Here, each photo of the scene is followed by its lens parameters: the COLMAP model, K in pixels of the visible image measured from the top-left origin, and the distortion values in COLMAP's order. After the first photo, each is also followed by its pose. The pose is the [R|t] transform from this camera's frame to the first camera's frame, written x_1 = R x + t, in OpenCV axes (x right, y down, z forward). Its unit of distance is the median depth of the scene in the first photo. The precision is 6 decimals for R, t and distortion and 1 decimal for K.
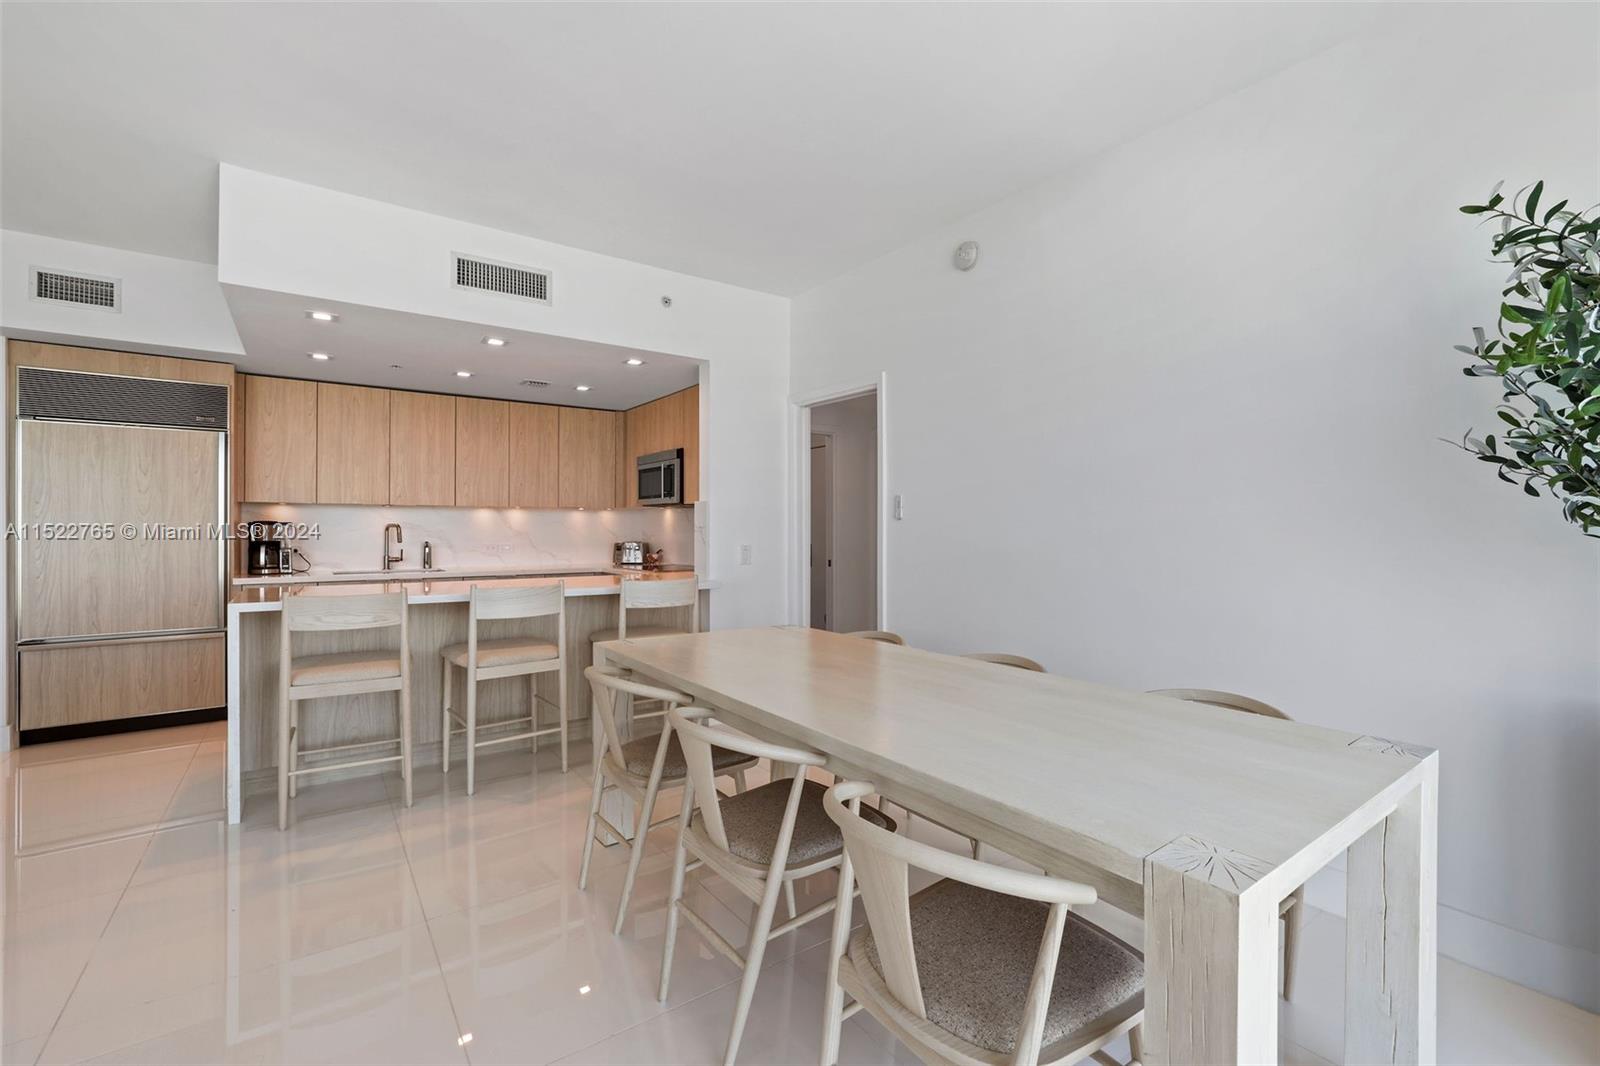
lens RADIAL K [[682.4, 0, 798.2], [0, 682.4, 525.4], [0, 0, 1]] dist [-0.024543, 0.010656]
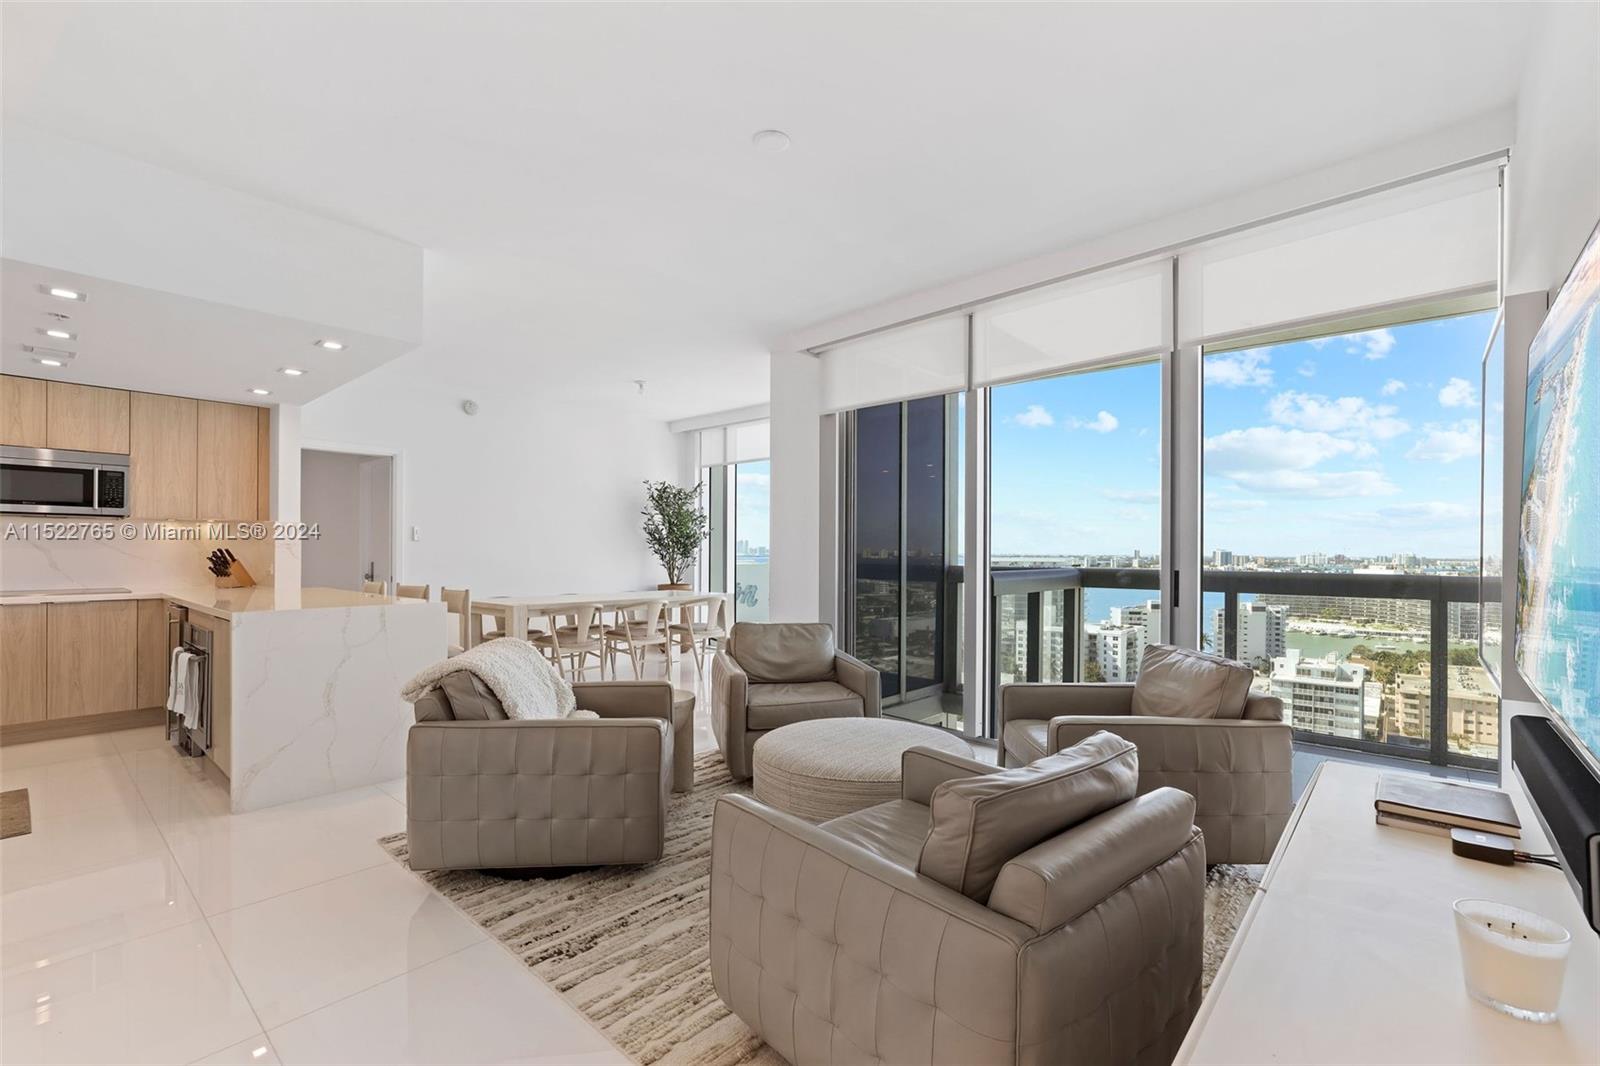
lens RADIAL K [[682.4, 0, 797.8], [0, 682.4, 551.8], [0, 0, 1]] dist [-0.024543, 0.010656]
pose [[-0.219677, -0.004263, 0.975563, -1.284722], [-0.010303, 0.999945, 0.002049, 0.003682], [-0.975518, -0.009601, -0.219709, 0.355319]]
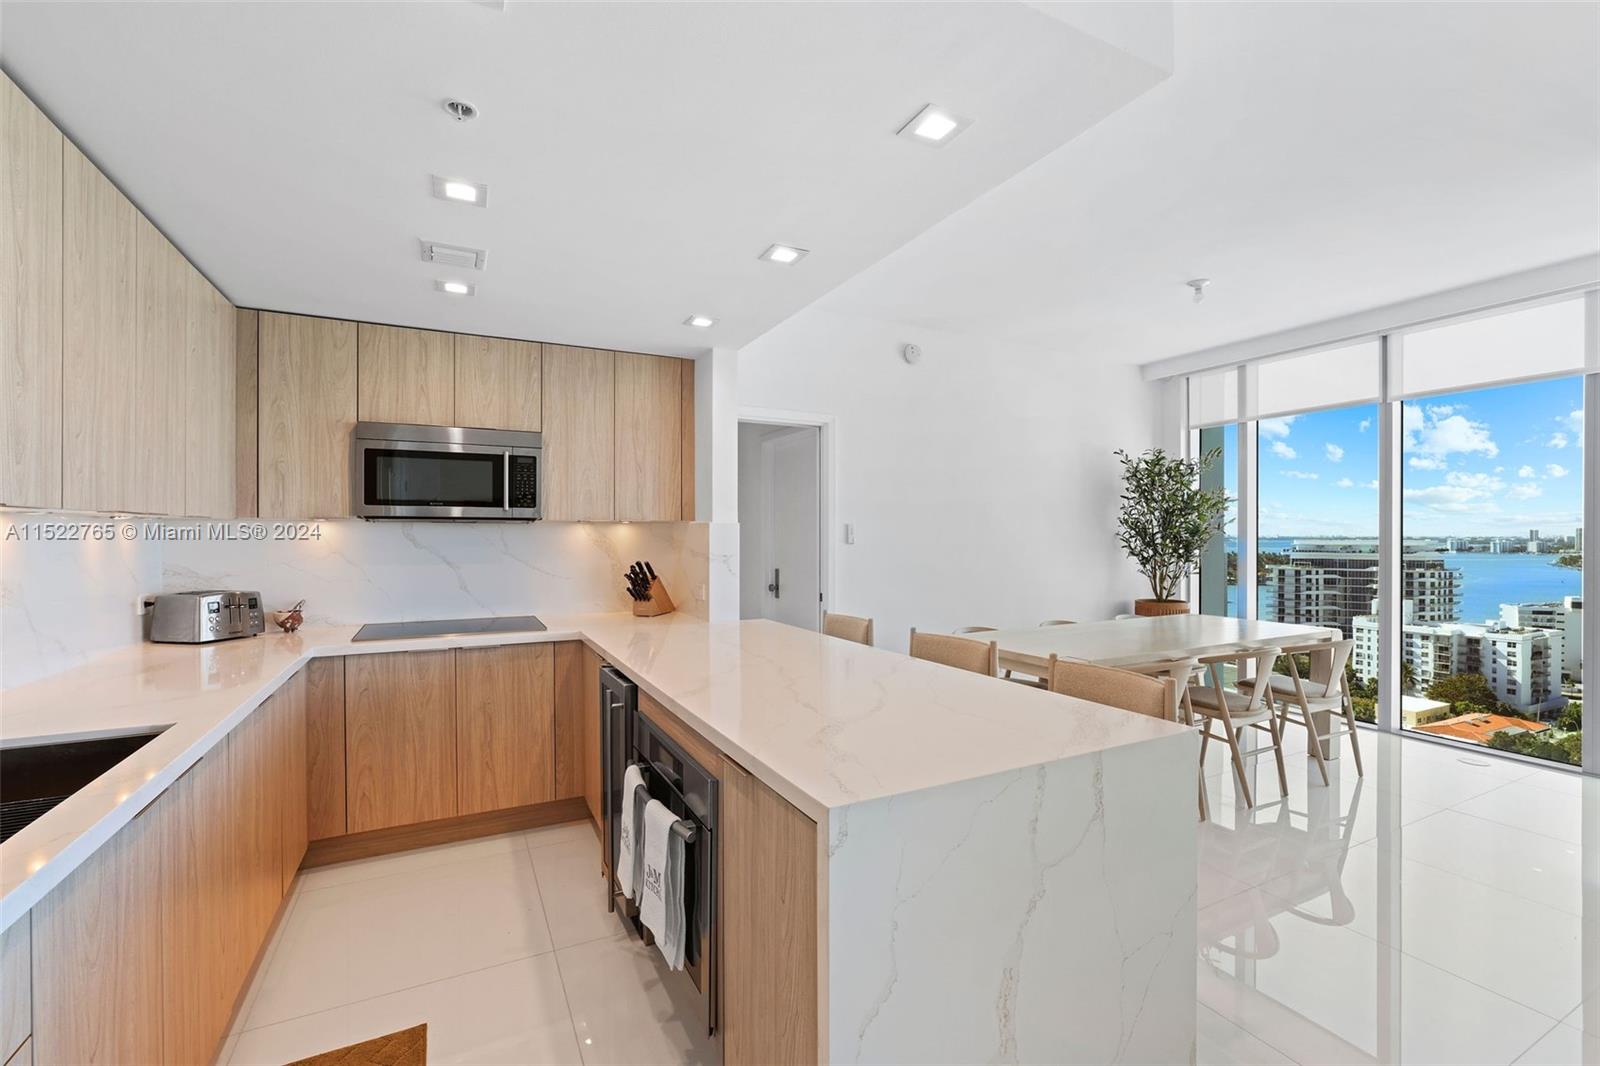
lens RADIAL K [[682.4, 0, 810.4], [0, 682.4, 534.2], [0, 0, 1]] dist [-0.024543, 0.010656]
pose [[0.139943, -0.001752, 0.990158, -0.803947], [-0.002450, 0.999995, 0.002116, -0.020960], [-0.990156, -0.002722, 0.139938, 0.694199]]
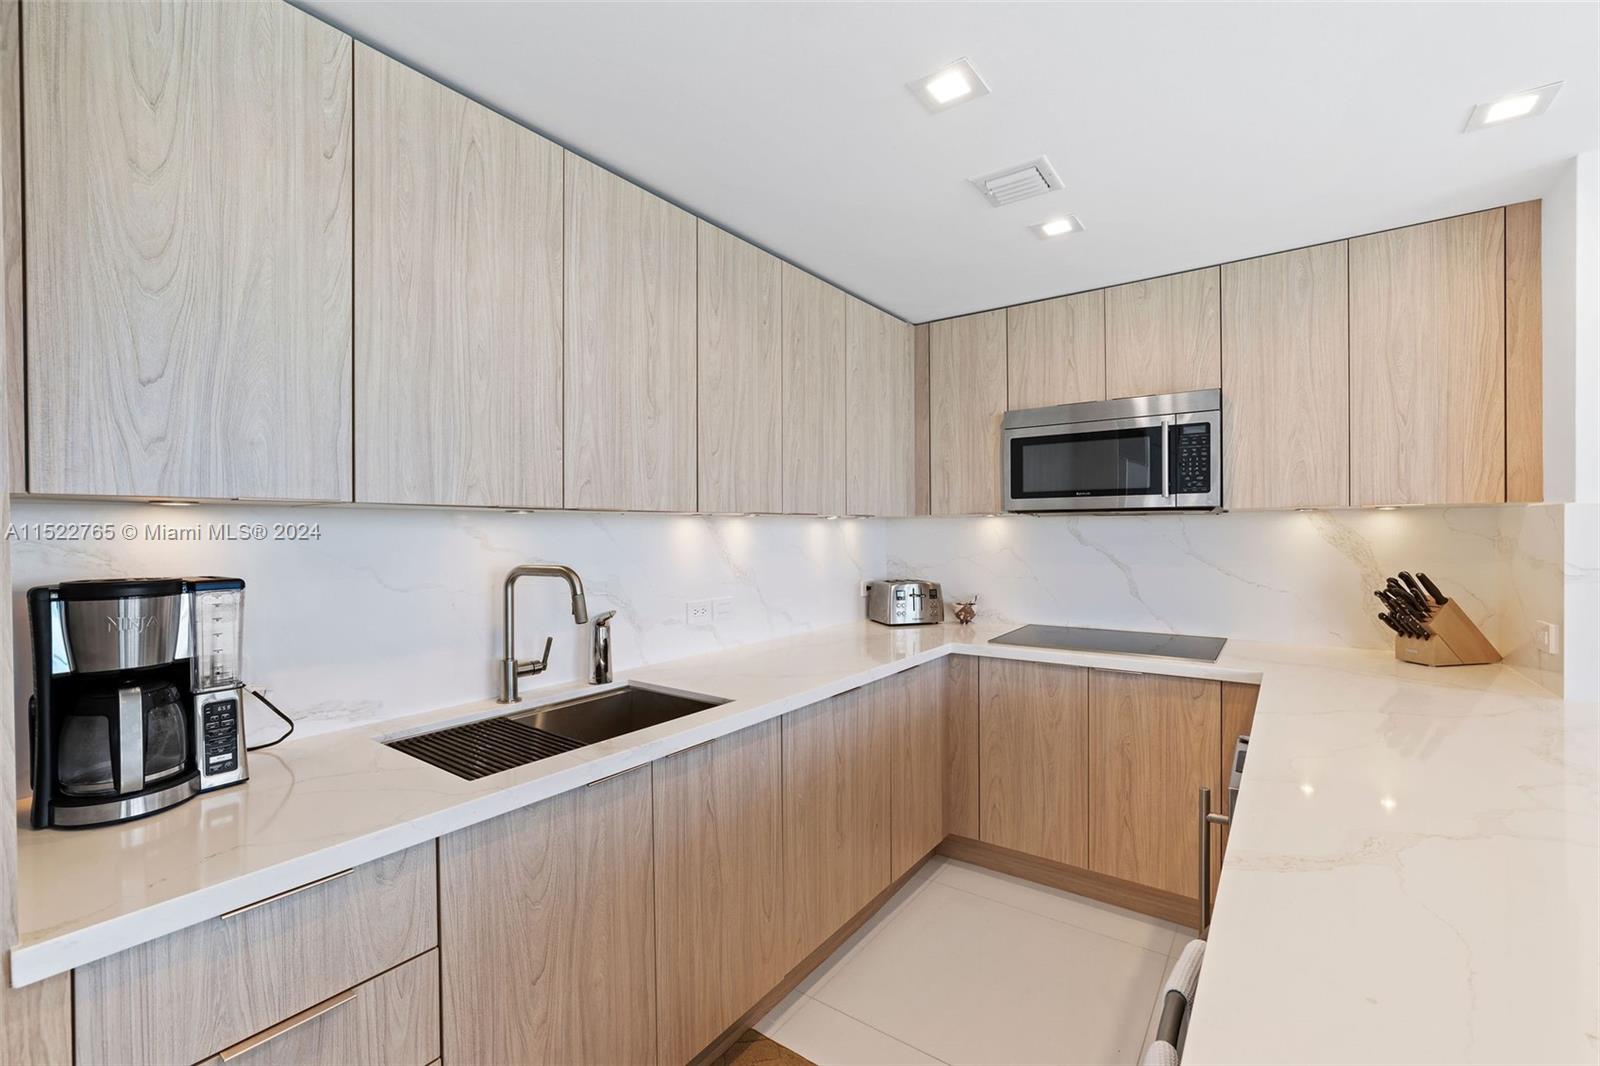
lens RADIAL K [[682.4, 0, 794.8], [0, 682.4, 536.1], [0, 0, 1]] dist [-0.024543, 0.010656]
pose [[0.952505, -0.009443, 0.304377, -0.615845], [0.006405, 0.999919, 0.010977, -0.020913], [-0.304456, -0.008507, 0.952488, 0.682185]]
